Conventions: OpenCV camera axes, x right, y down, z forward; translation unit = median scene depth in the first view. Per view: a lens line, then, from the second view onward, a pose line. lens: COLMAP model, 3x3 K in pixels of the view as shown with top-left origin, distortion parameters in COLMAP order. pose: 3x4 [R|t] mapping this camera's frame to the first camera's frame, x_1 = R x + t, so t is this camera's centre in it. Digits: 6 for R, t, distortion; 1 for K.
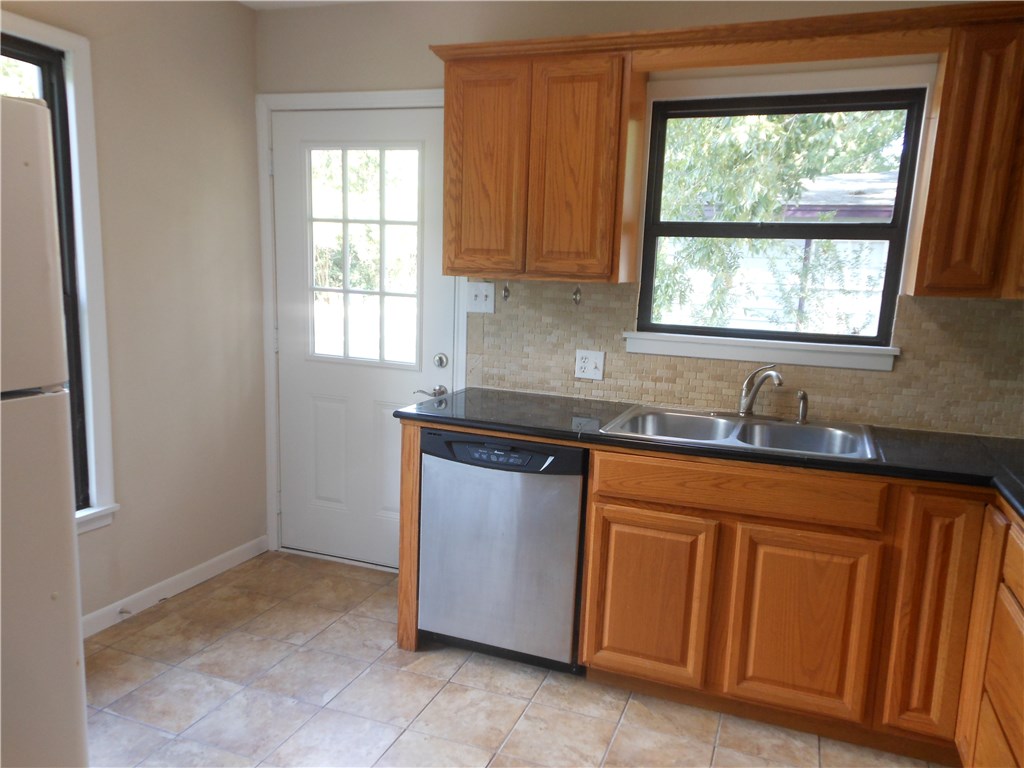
lens RADIAL K [[763.7, 0, 529.5], [0, 763.7, 438.2], [0, 0, 1]] dist [0.055137, -0.022604]
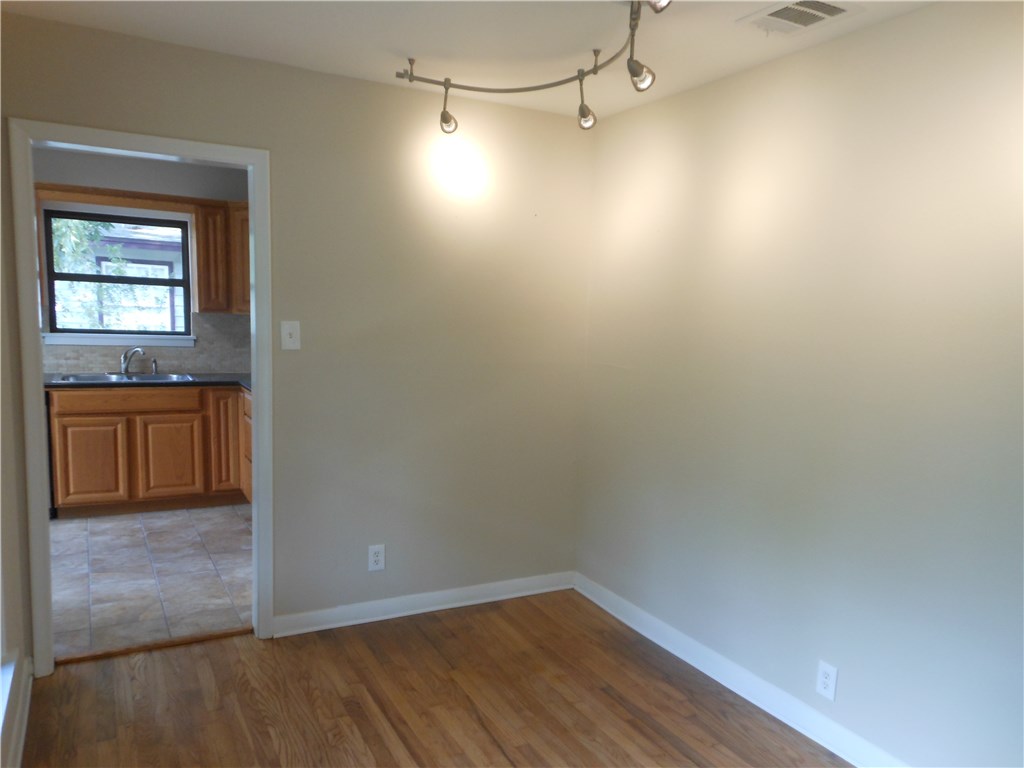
lens RADIAL K [[763.7, 0, 510.8], [0, 763.7, 410.6], [0, 0, 1]] dist [0.055137, -0.022604]
pose [[0.665618, -0.106510, 0.738653, -0.606260], [0.146330, 0.989177, 0.010772, 0.214942], [-0.731806, 0.100917, 0.674000, -1.189740]]
